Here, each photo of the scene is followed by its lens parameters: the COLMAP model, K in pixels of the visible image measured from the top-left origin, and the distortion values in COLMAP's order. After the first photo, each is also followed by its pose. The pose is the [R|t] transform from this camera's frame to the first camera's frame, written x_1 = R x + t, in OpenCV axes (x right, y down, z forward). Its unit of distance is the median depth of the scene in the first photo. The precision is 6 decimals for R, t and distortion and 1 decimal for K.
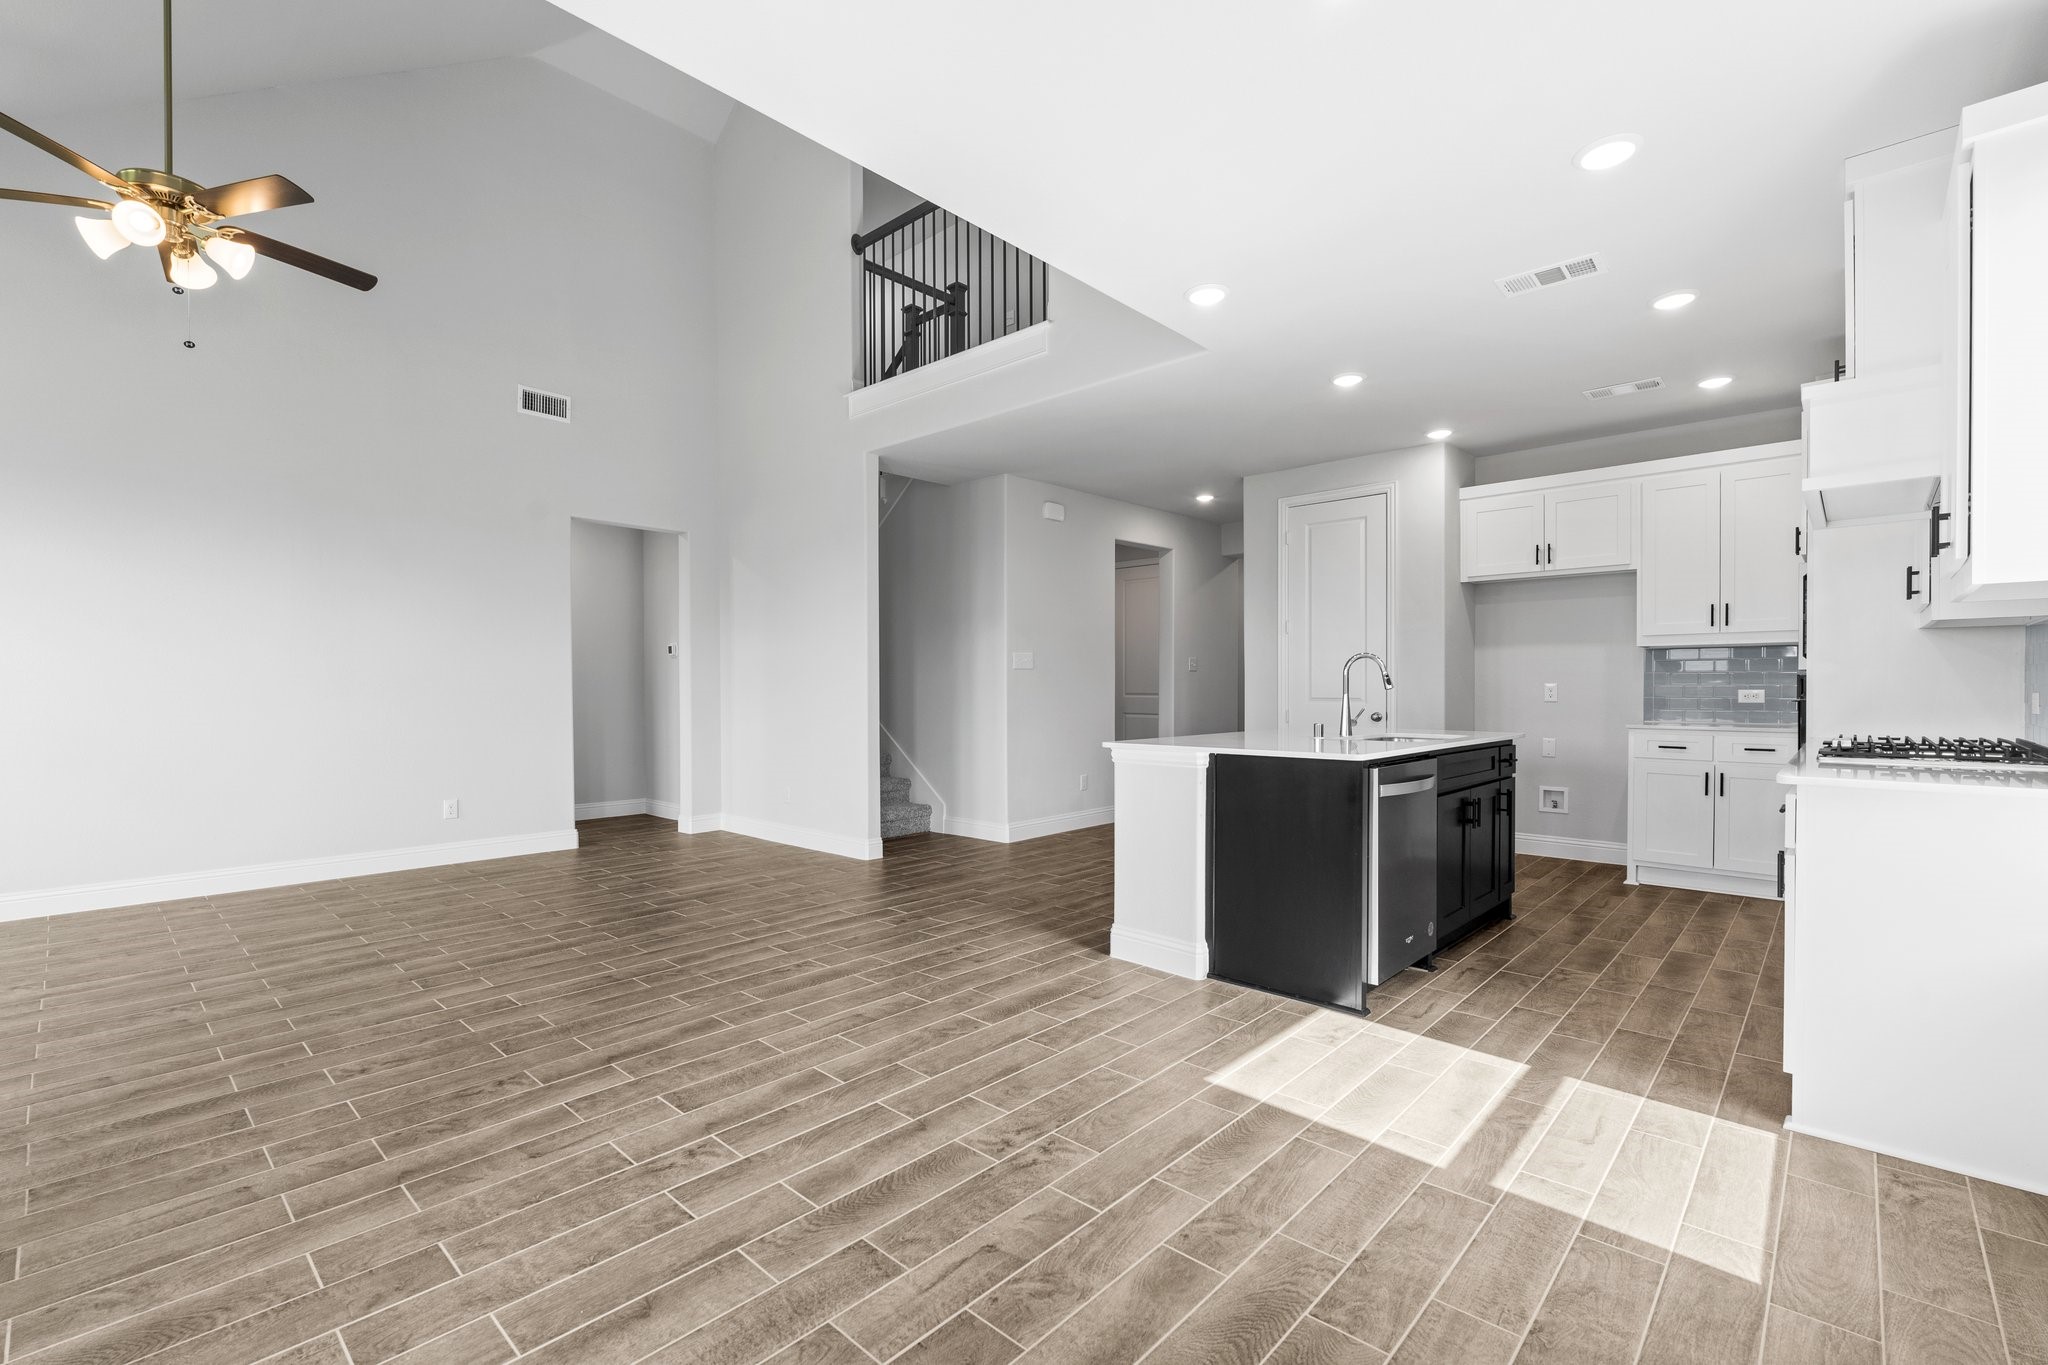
lens RADIAL K [[905.5, 0, 1021.9], [0, 905.5, 702.6], [0, 0, 1]] dist [-0.005030, 0.000267]
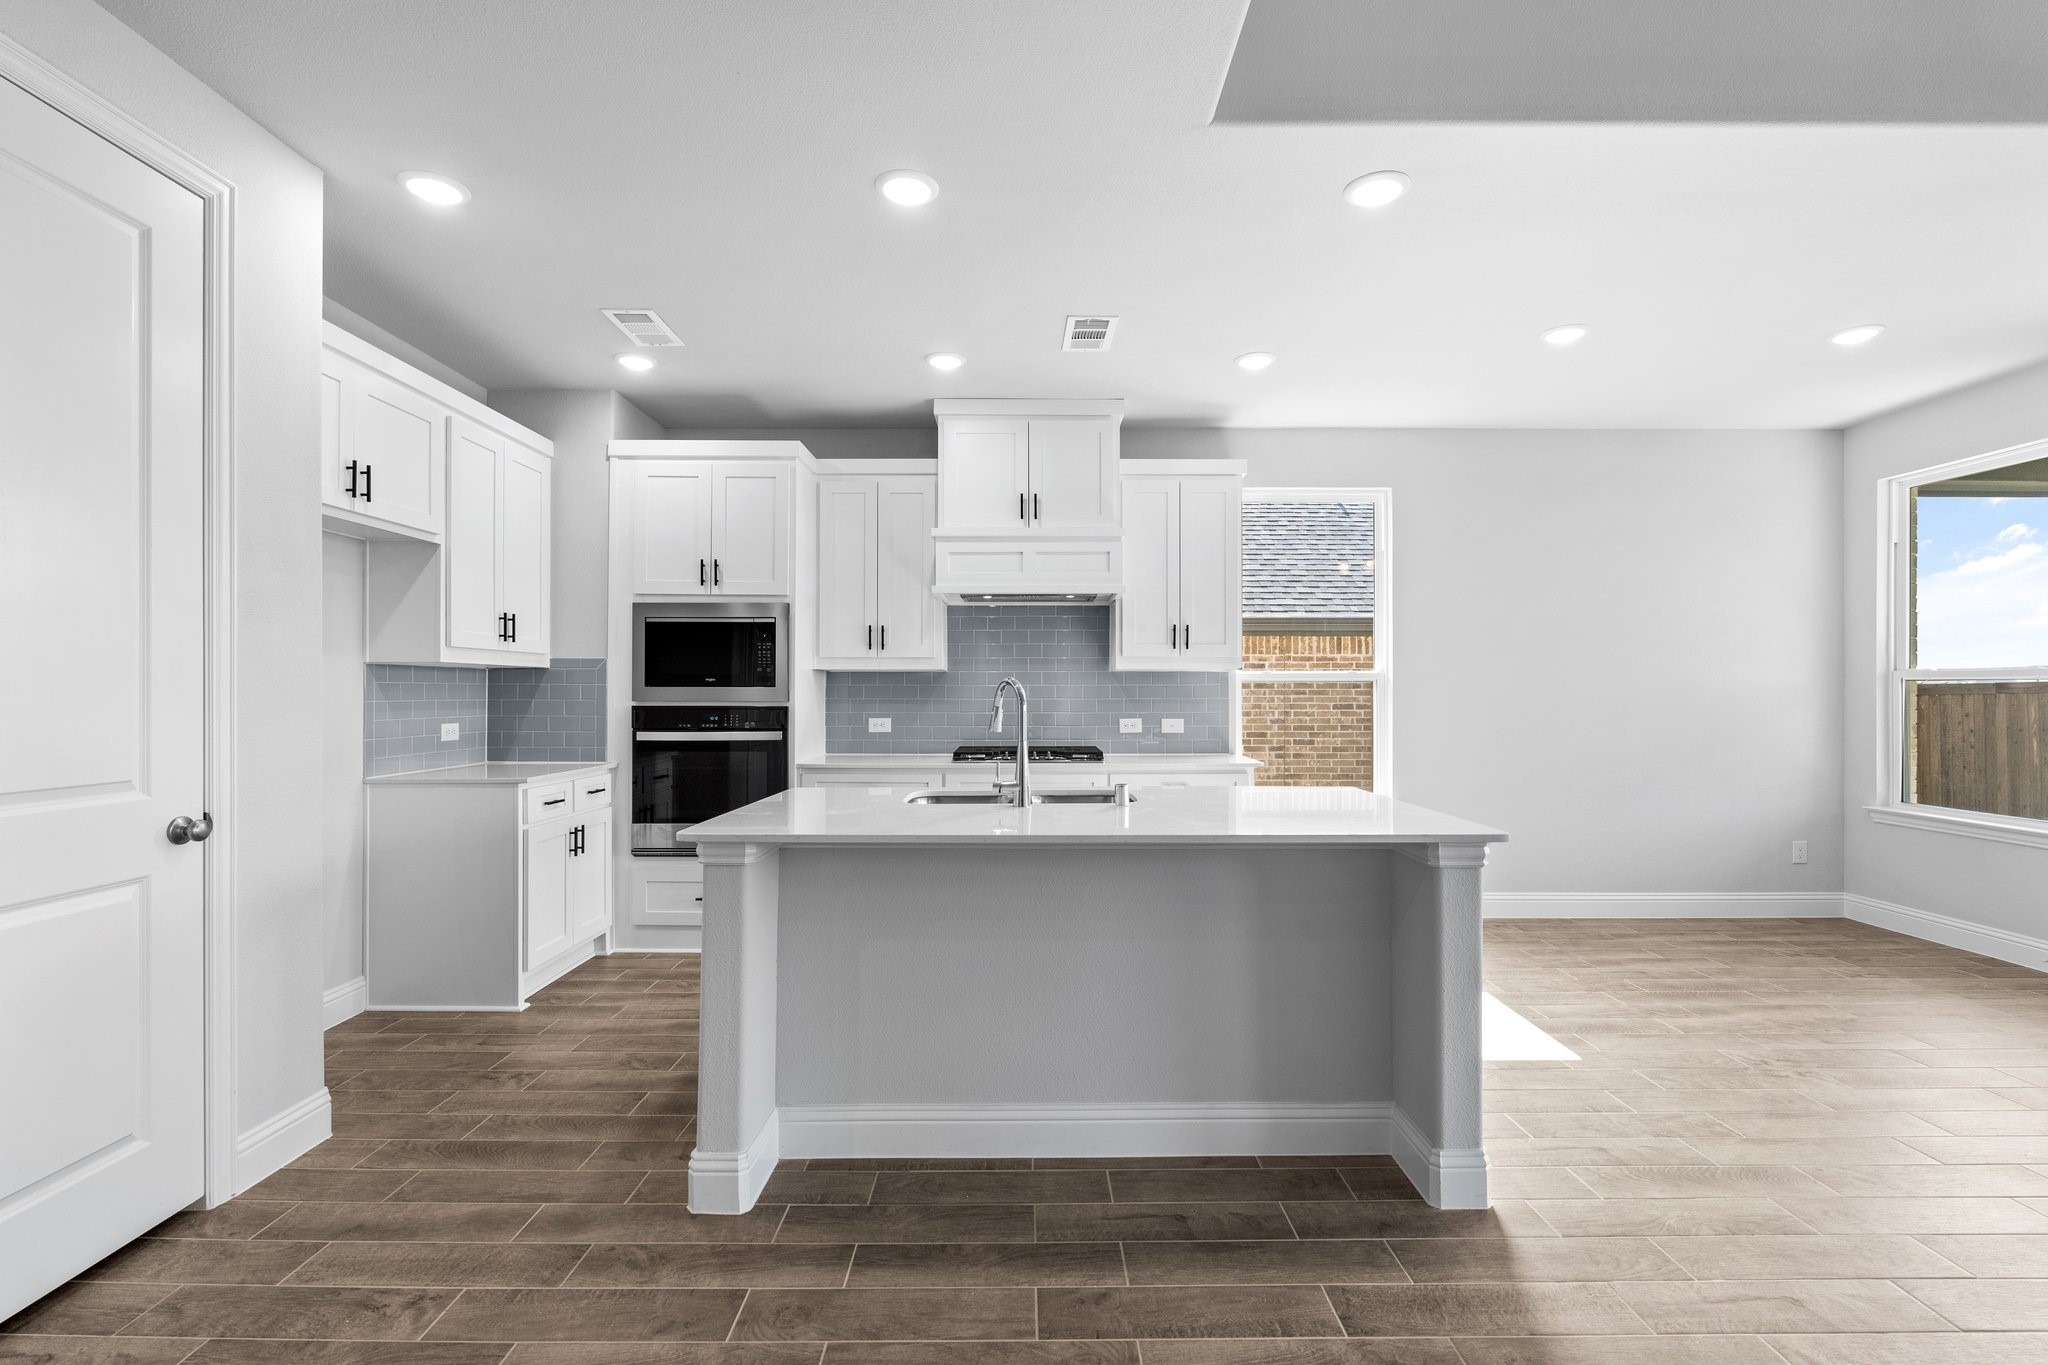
lens RADIAL K [[894.5, 0, 1028.6], [0, 894.5, 686.5], [0, 0, 1]] dist [-0.003950, 0.000042]
pose [[-0.683521, 0.008062, 0.729886, -0.107801], [0.015359, 0.999876, 0.003339, -0.051787], [-0.729769, 0.013493, -0.683560, 1.460168]]
